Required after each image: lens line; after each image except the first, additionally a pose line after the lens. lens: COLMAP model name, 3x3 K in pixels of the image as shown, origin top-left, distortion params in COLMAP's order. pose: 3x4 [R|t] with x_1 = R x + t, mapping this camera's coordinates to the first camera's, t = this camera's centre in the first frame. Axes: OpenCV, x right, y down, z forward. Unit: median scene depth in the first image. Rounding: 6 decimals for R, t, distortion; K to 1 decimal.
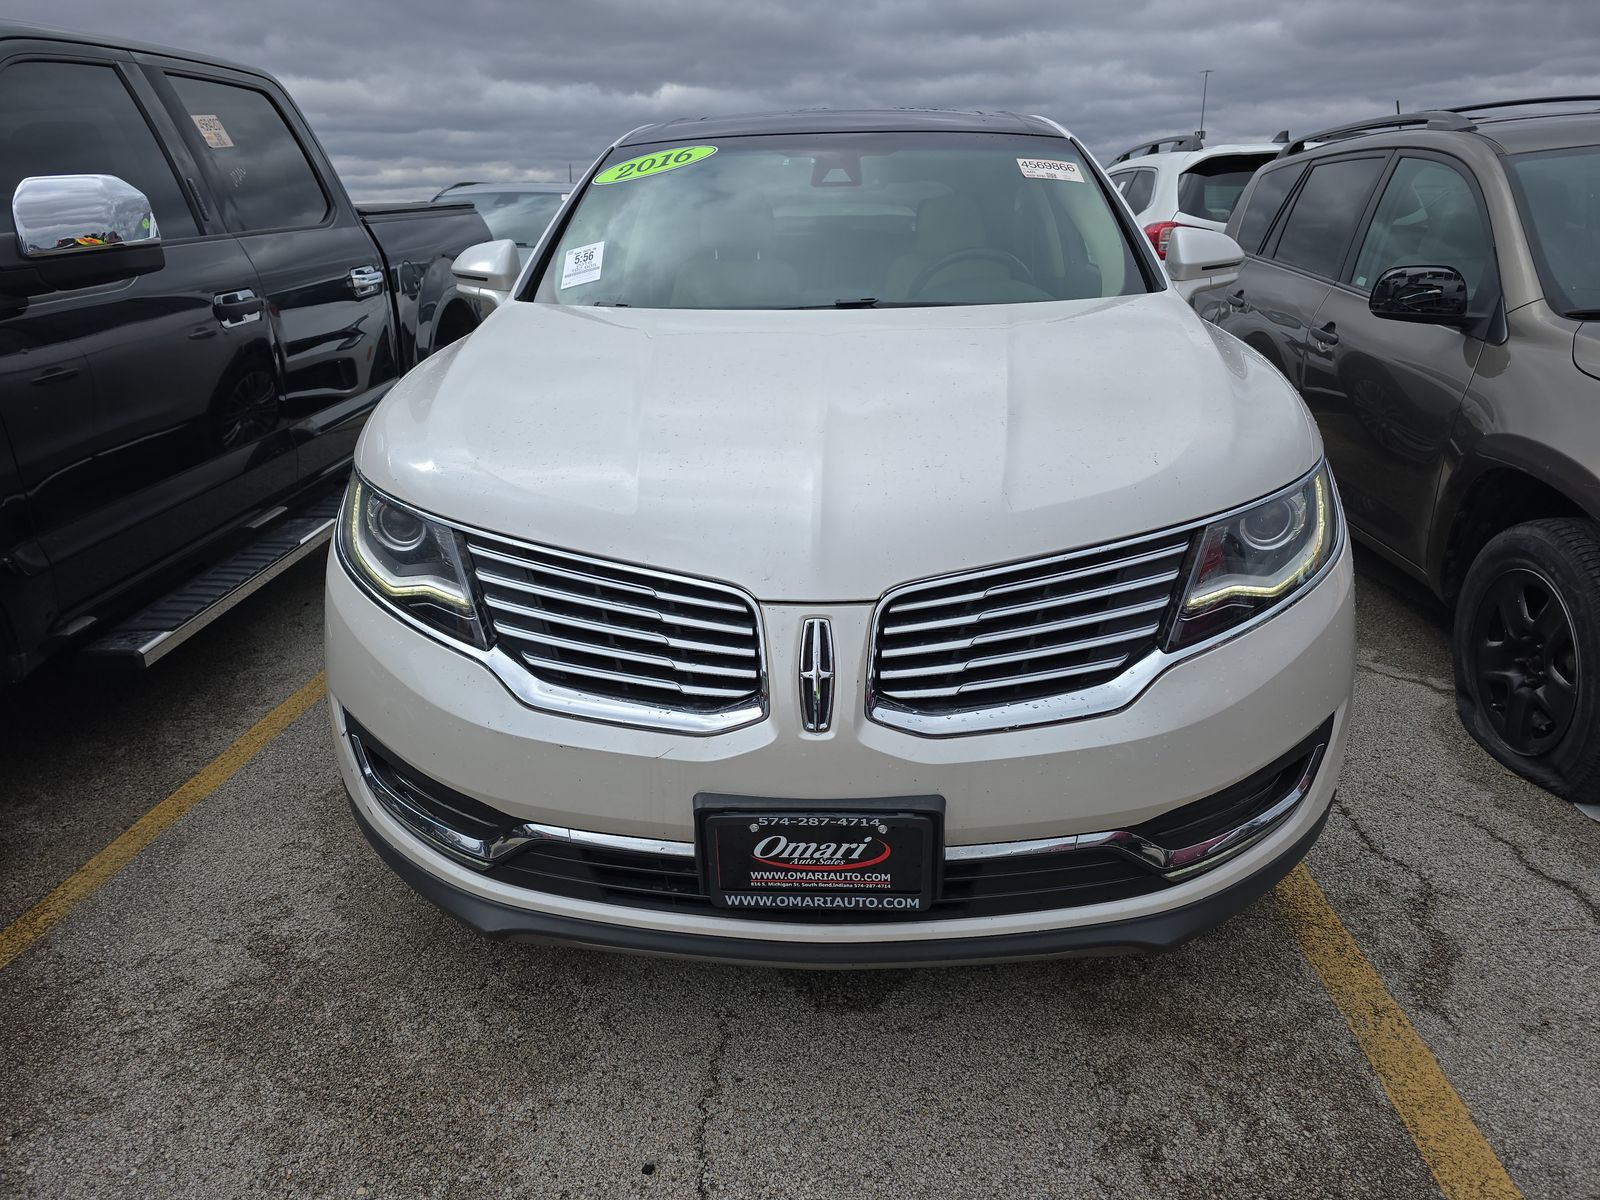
lens RADIAL K [[1077.8, 0, 794.8], [0, 1077.8, 617.6], [0, 0, 1]] dist [0.069488, -0.068547]
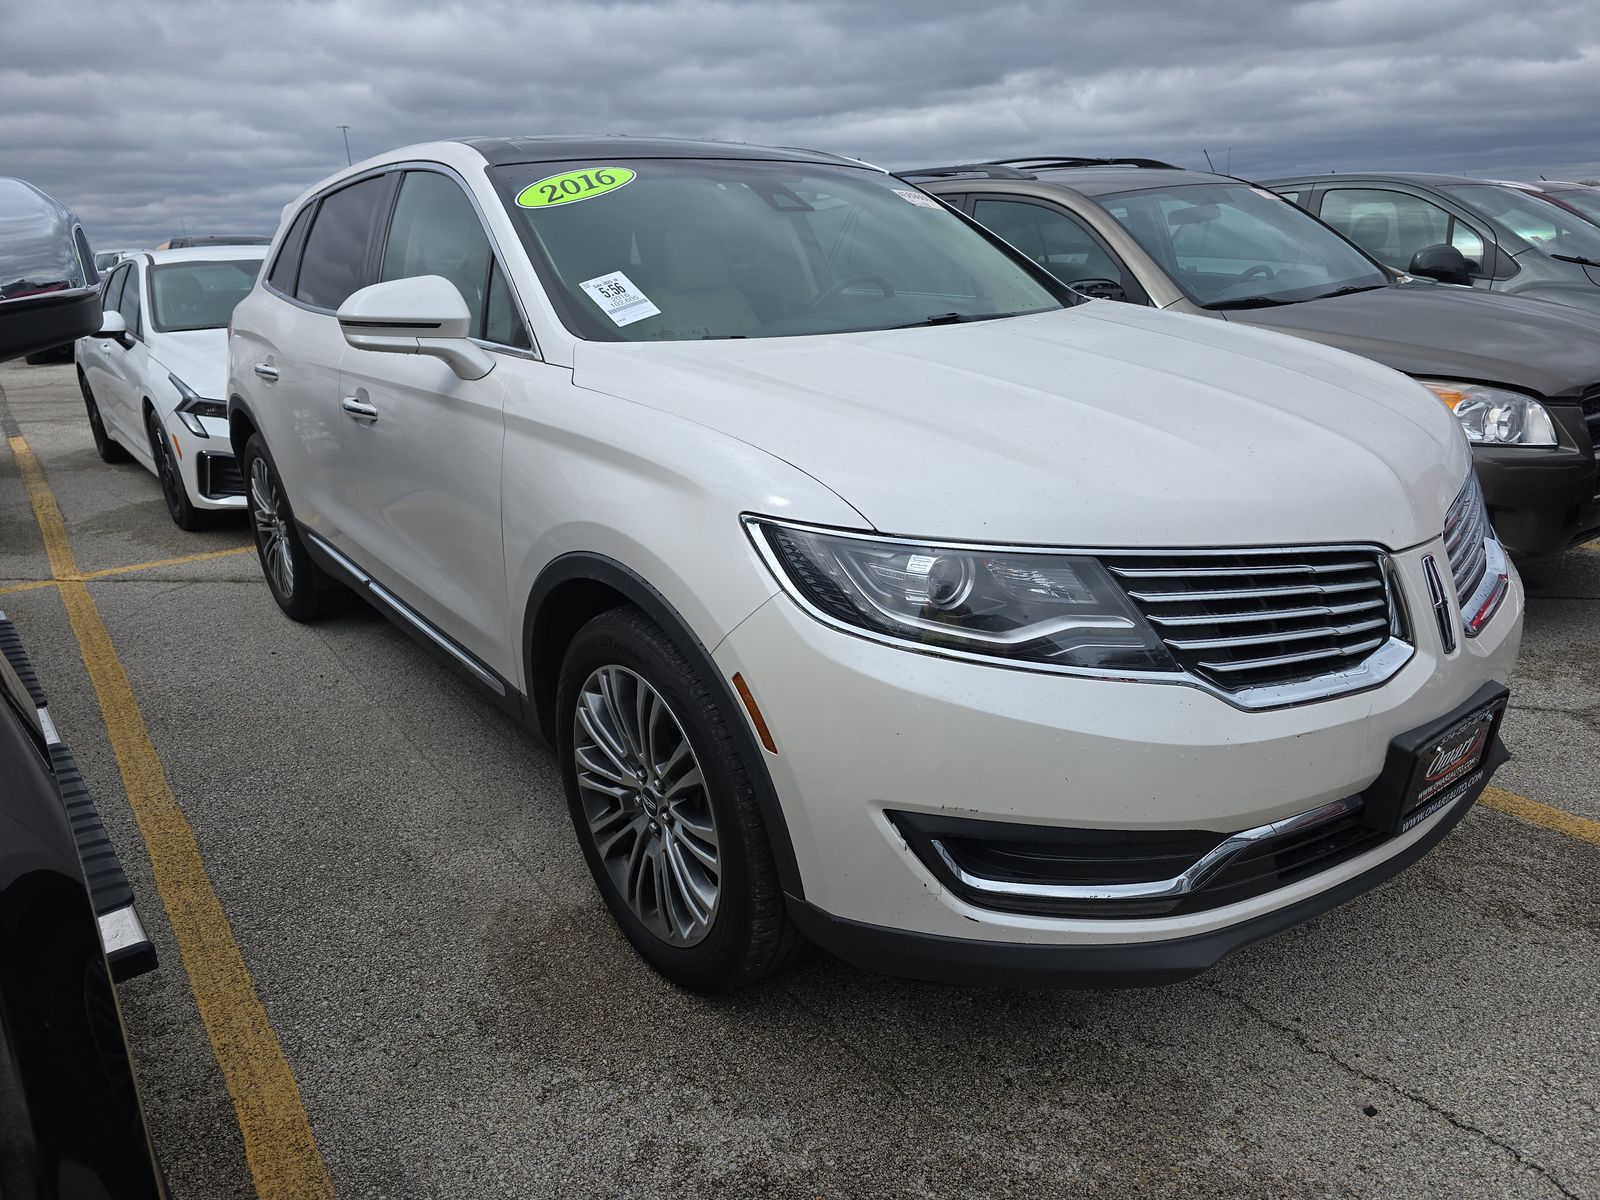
lens RADIAL K [[1077.8, 0, 794.8], [0, 1077.8, 617.6], [0, 0, 1]] dist [0.069488, -0.068547]
pose [[0.757814, -0.220357, 0.614134, -0.929456], [0.246898, 0.968100, 0.042702, -0.115690], [-0.603953, 0.119268, 0.788046, 0.378486]]
